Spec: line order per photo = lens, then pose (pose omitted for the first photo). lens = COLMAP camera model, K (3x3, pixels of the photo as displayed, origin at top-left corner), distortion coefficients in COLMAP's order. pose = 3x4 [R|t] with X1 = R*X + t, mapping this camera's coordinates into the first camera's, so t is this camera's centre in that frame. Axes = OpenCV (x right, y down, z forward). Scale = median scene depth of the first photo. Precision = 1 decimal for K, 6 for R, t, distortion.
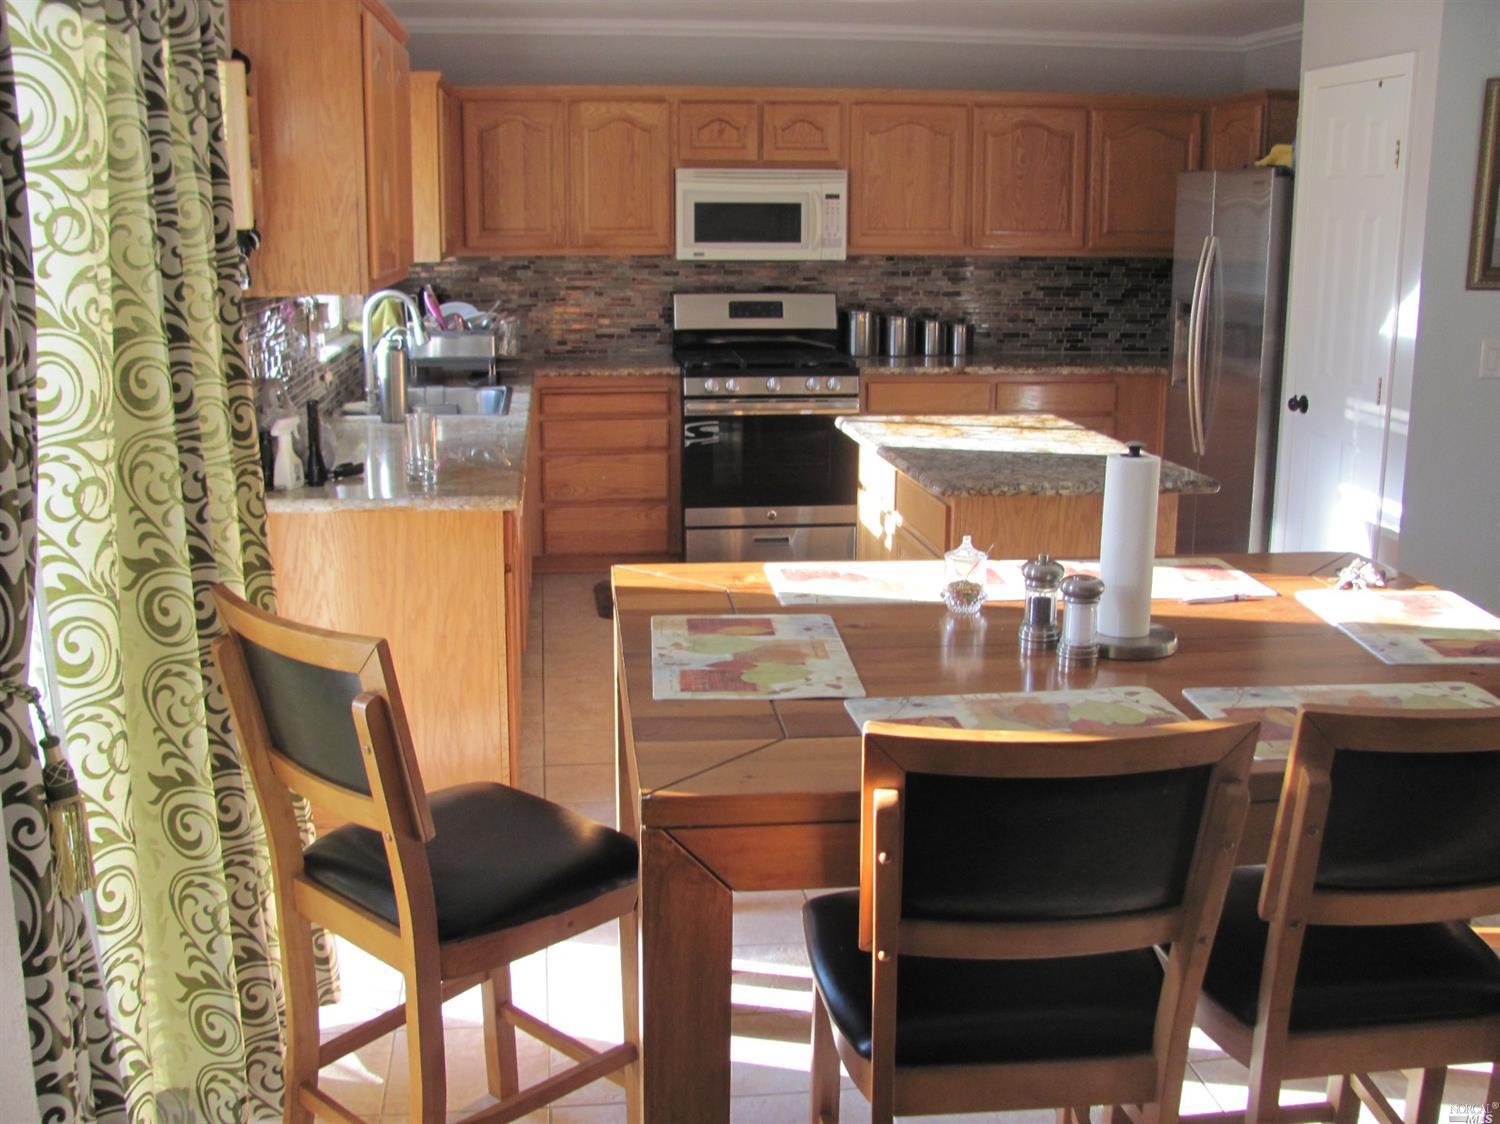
lens RADIAL K [[1571.7, 0, 751.8], [0, 1571.7, 586.0], [0, 0, 1]] dist [-0.214504, 0.266333]
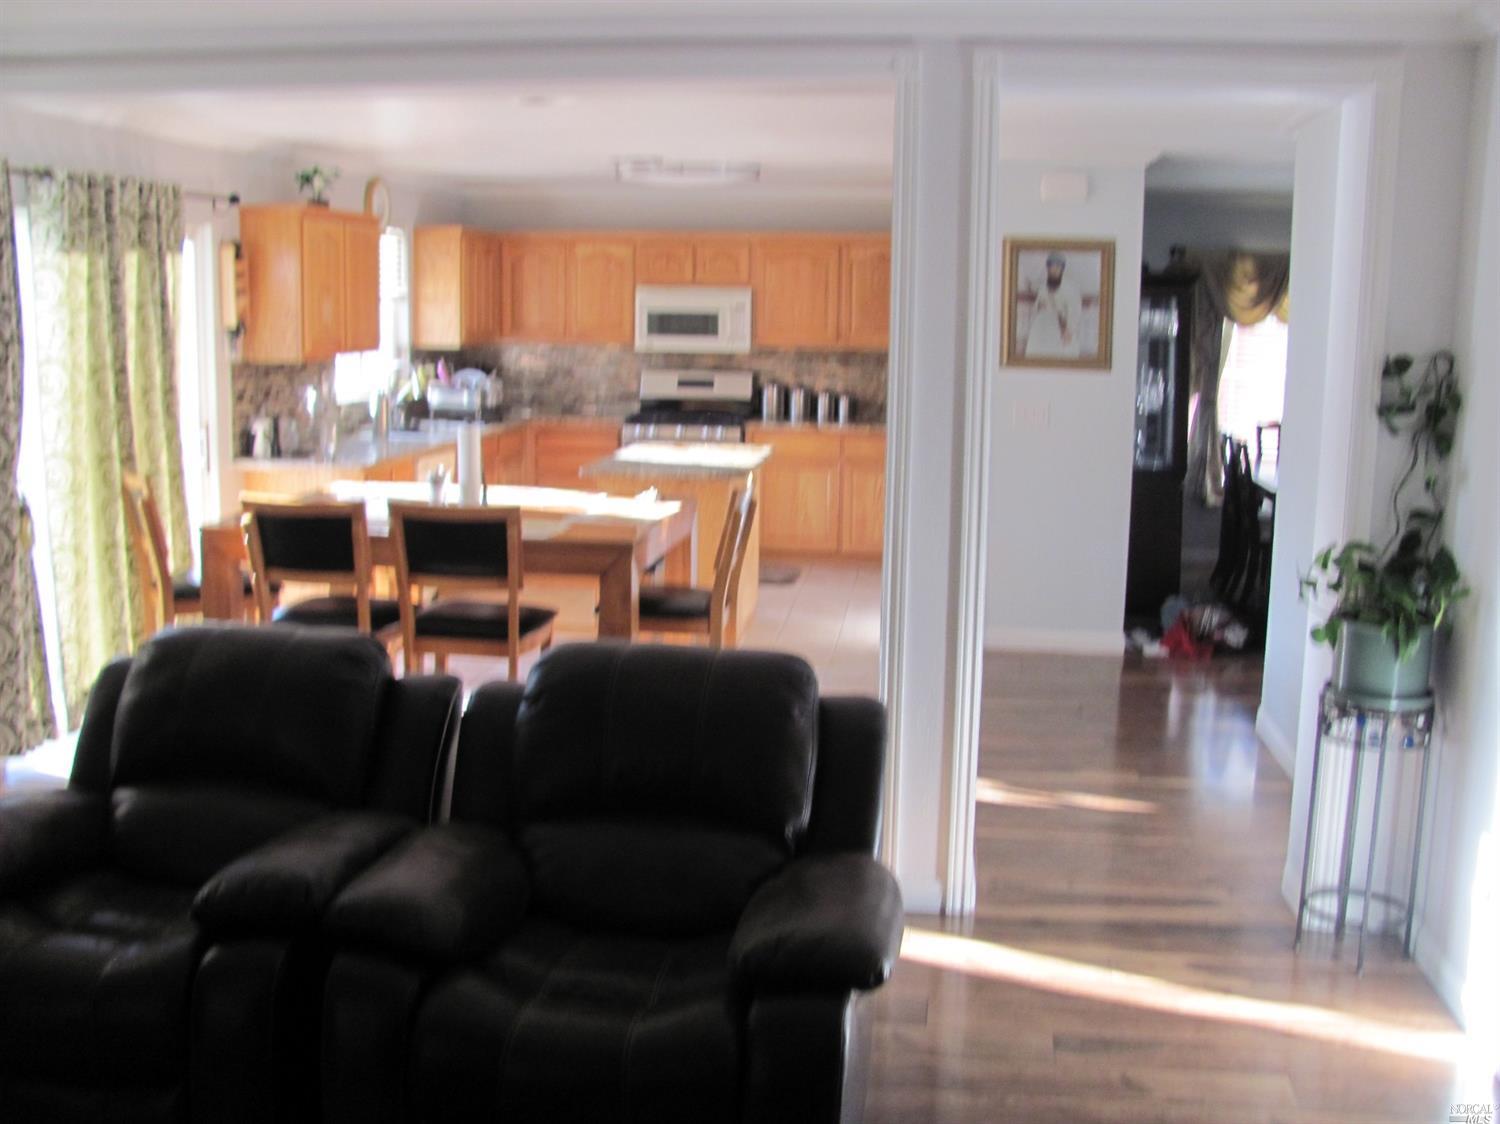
lens RADIAL K [[1571.7, 0, 751.8], [0, 1571.7, 586.0], [0, 0, 1]] dist [-0.214504, 0.266333]
pose [[0.967503, 0.054929, -0.246820, 0.442767], [-0.069679, 0.996243, -0.051422, 0.086682], [0.243068, 0.066949, 0.967696, -0.407548]]
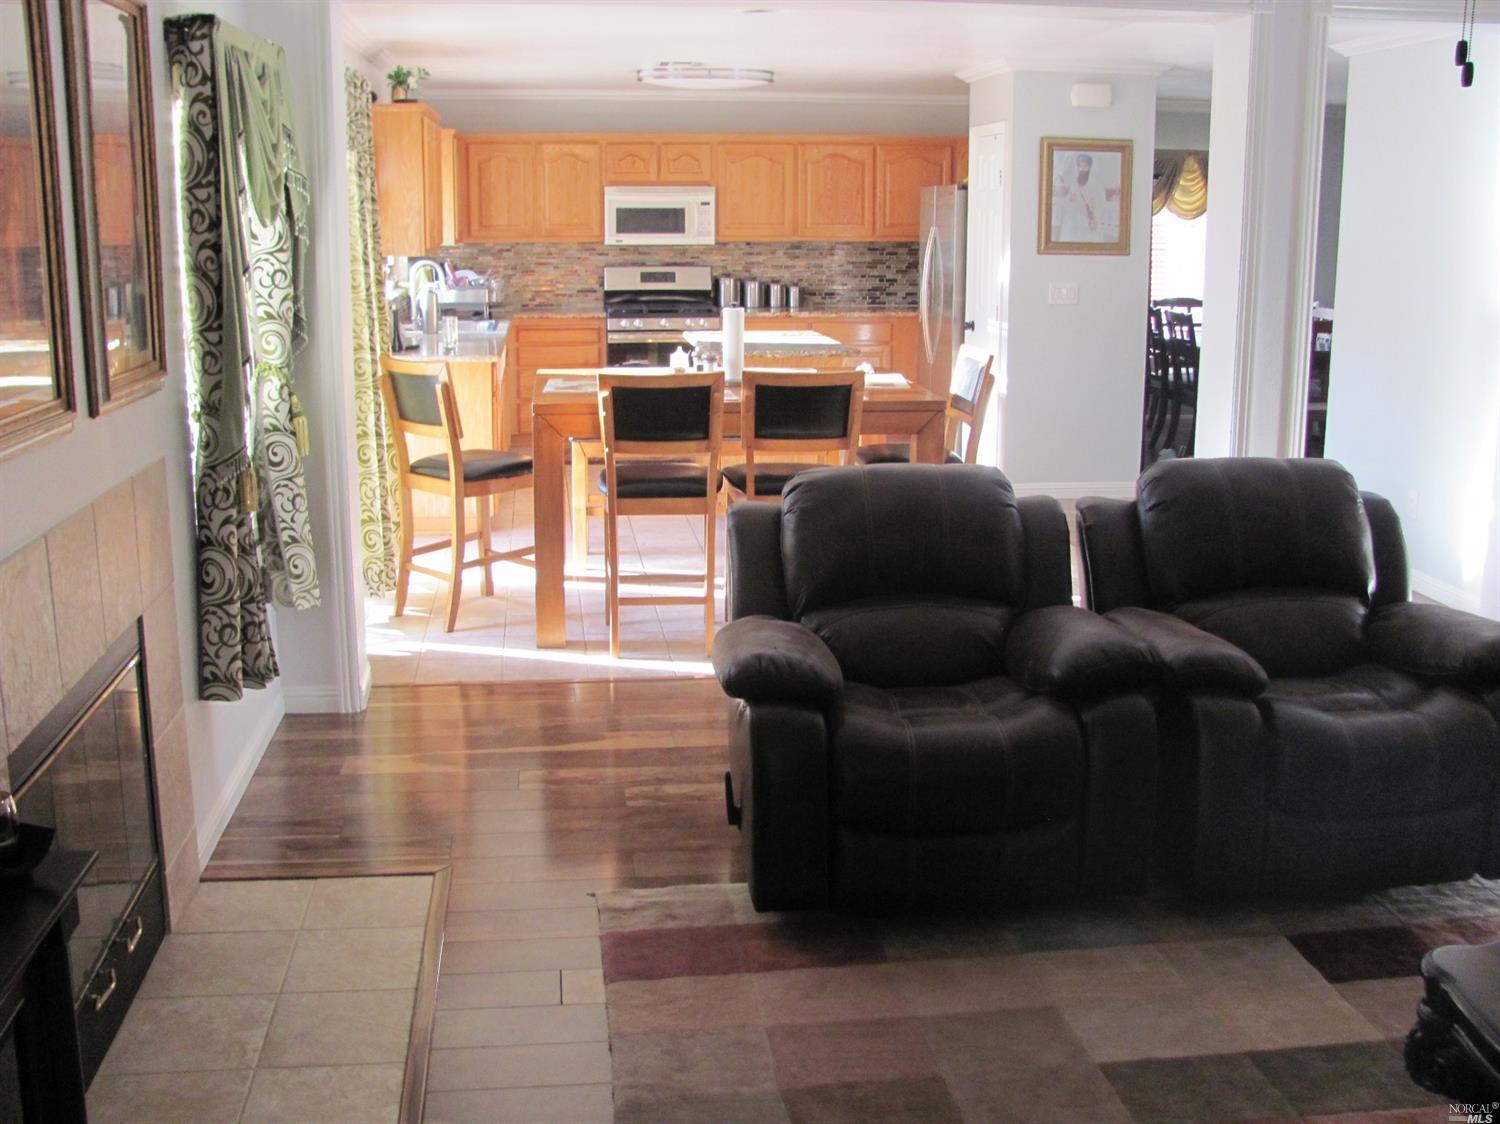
lens RADIAL K [[1571.7, 0, 751.8], [0, 1571.7, 586.0], [0, 0, 1]] dist [-0.214504, 0.266333]
pose [[0.999996, -0.000890, 0.002691, 0.094350], [0.000890, 1.000000, -0.000129, 0.132459], [-0.002691, 0.000131, 0.999996, -0.556011]]
